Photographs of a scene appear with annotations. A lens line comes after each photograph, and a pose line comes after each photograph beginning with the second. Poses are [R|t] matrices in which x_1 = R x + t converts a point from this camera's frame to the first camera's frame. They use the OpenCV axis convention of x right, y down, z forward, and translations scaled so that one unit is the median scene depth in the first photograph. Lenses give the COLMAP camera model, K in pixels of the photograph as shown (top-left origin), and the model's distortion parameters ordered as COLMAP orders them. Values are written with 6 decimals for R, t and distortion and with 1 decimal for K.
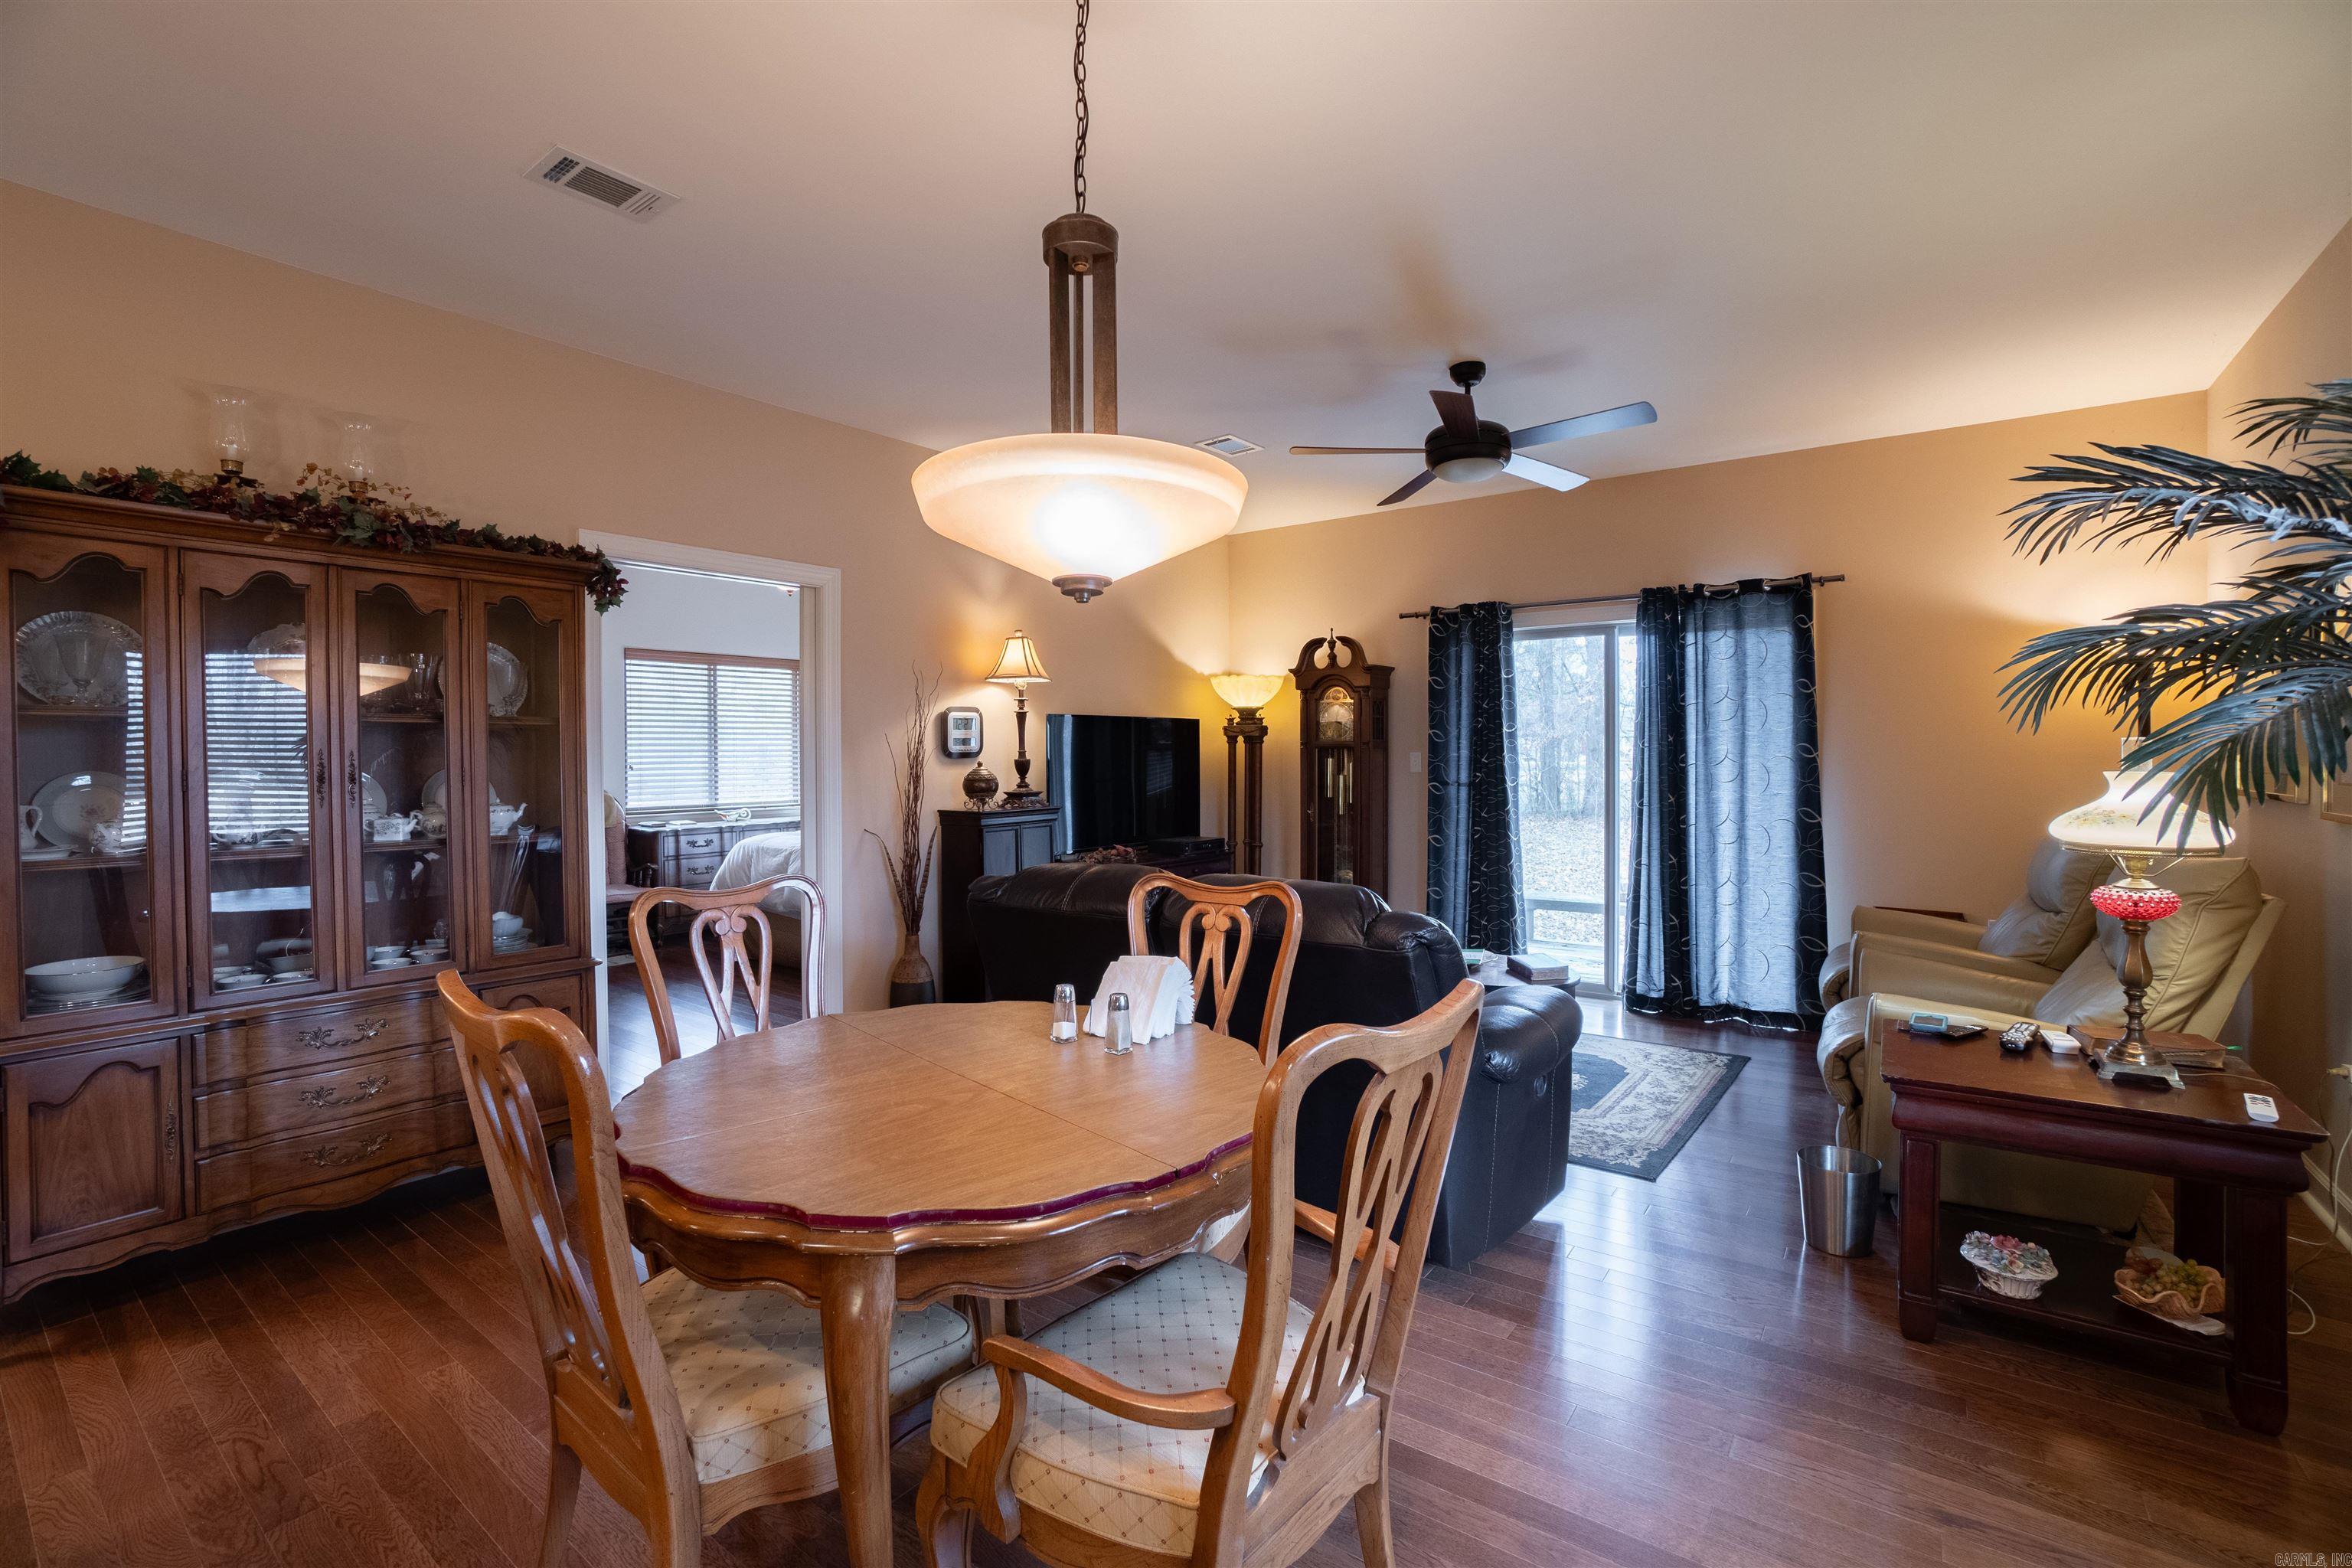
lens RADIAL K [[1051.4, 0, 1114.9], [0, 1051.4, 776.4], [0, 0, 1]] dist [-0.056983, 0.020555]
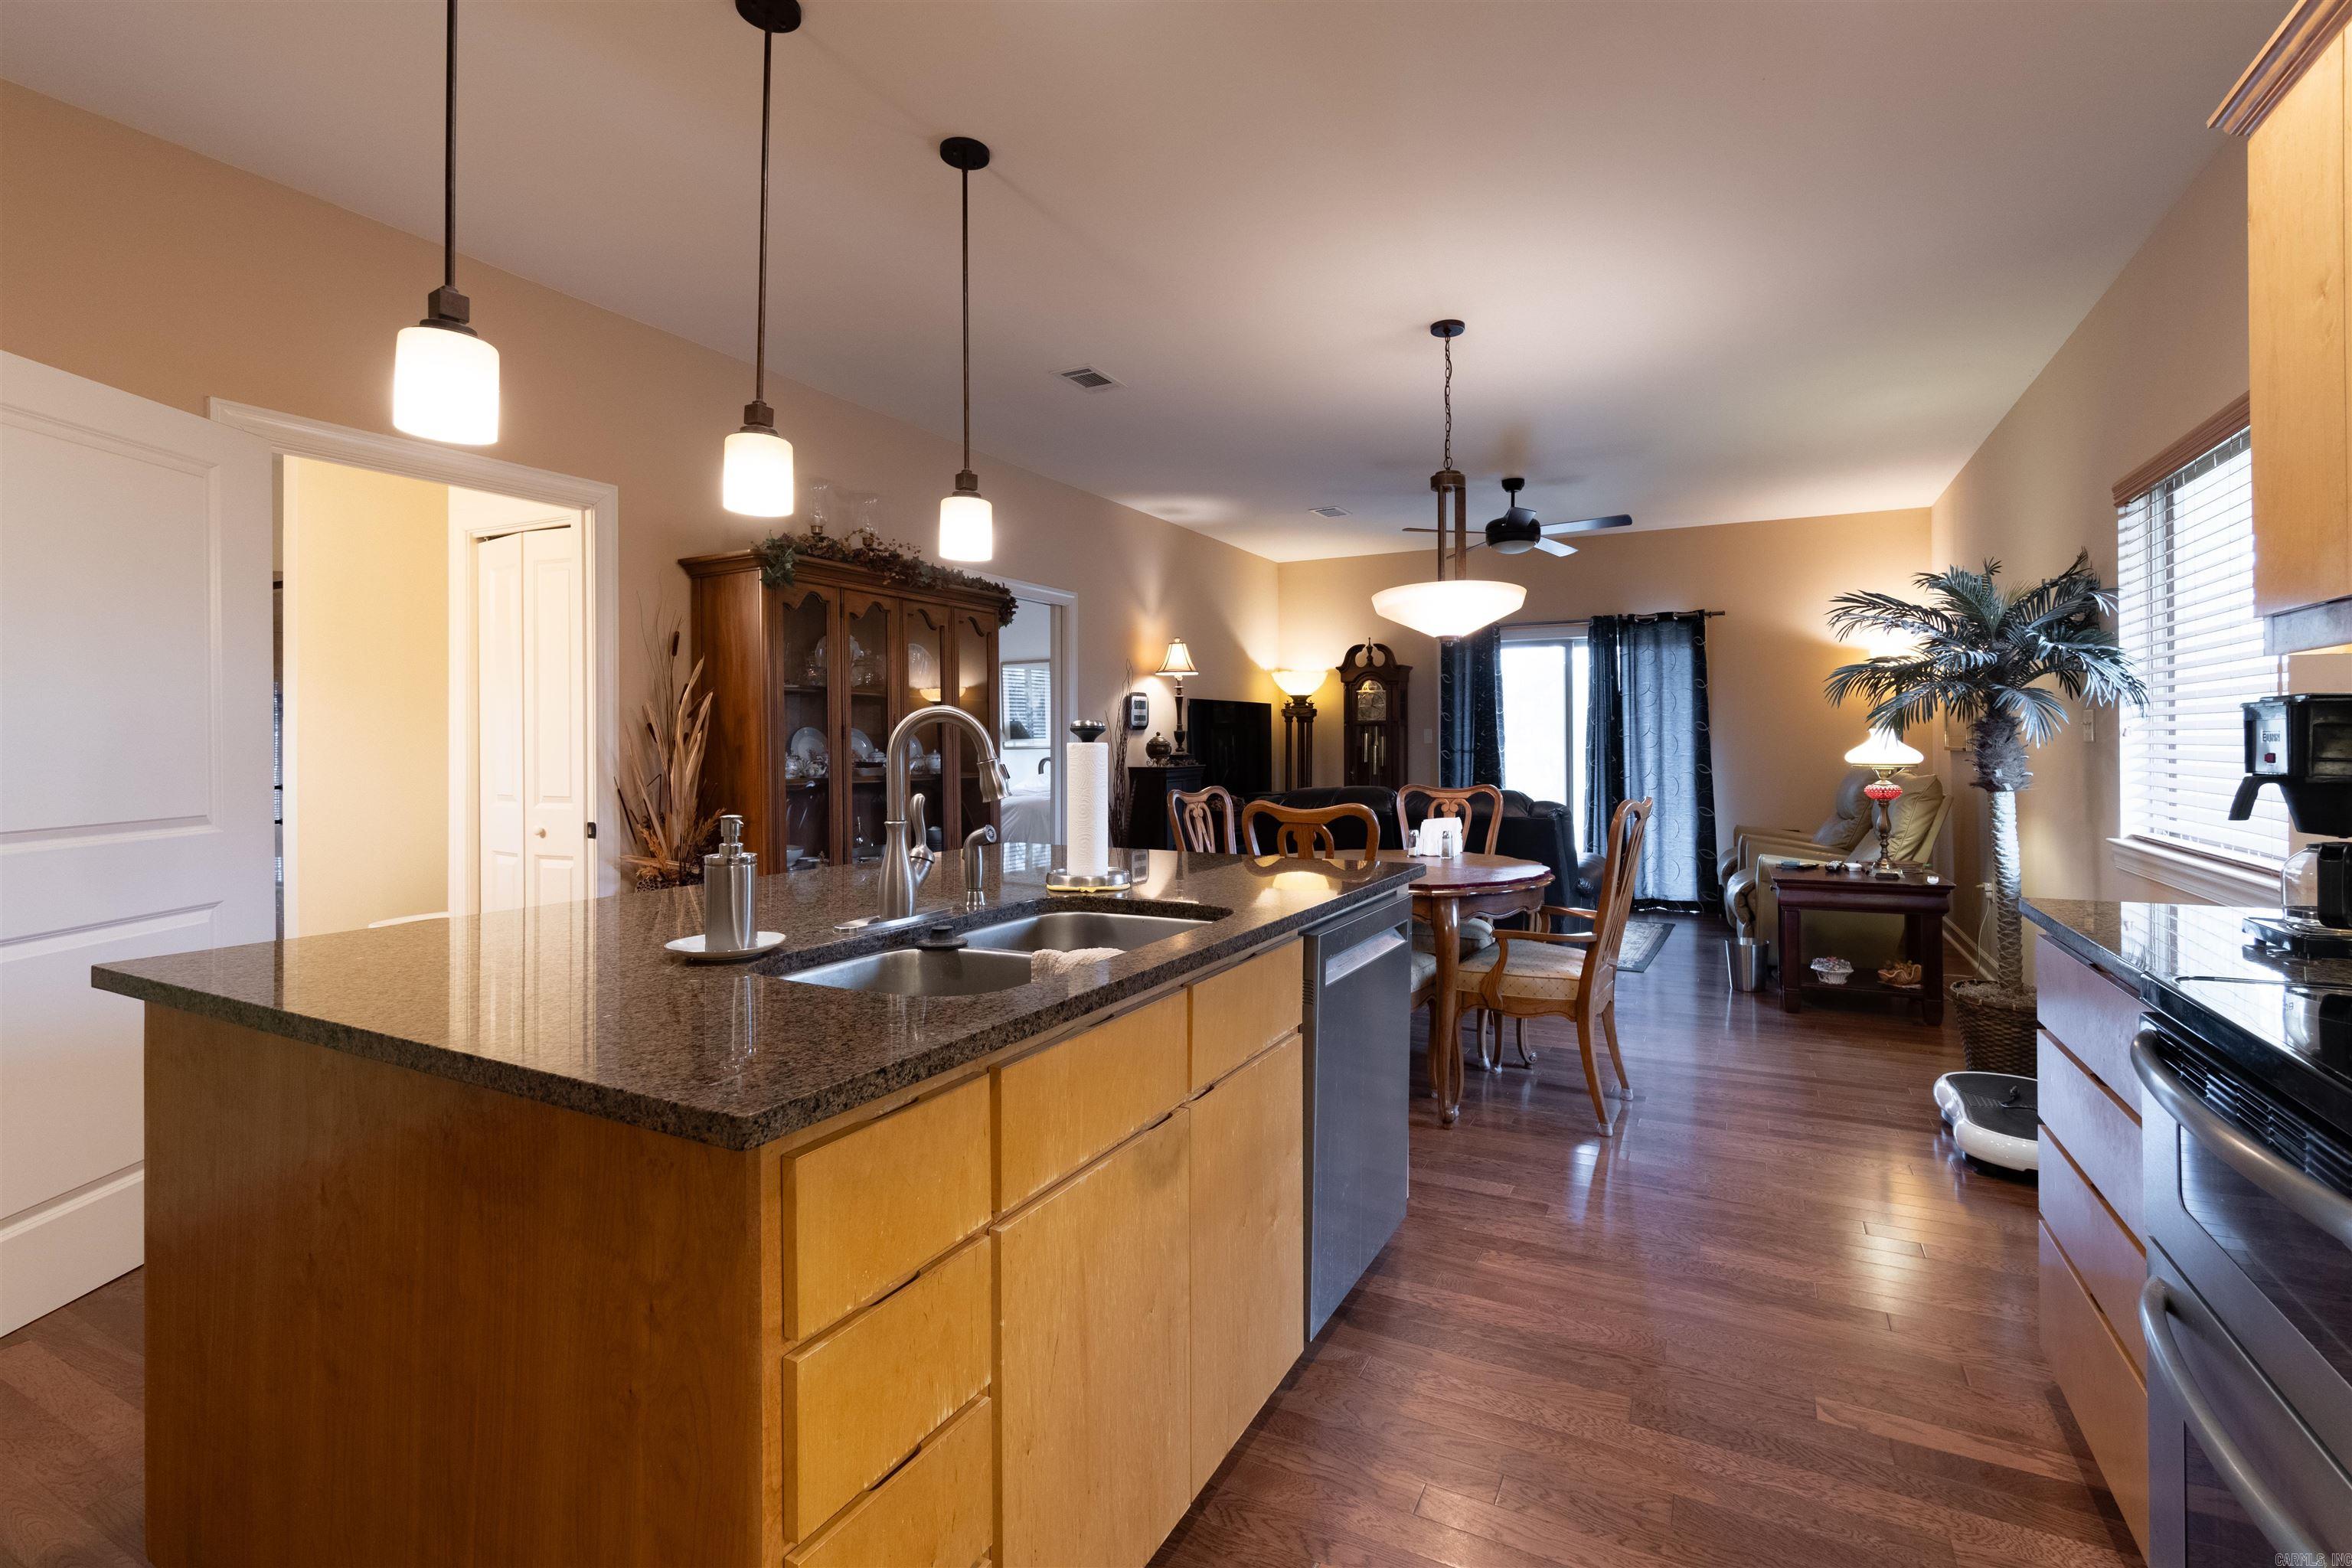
lens RADIAL K [[1072.6, 0, 1178.7], [0, 1072.6, 744.4], [0, 0, 1]] dist [-0.000183, -0.000018]
pose [[0.983281, 0.001859, 0.182087, -0.368553], [0.001761, 0.999804, -0.019715, 0.031096], [-0.182088, 0.019706, 0.983085, -0.407985]]
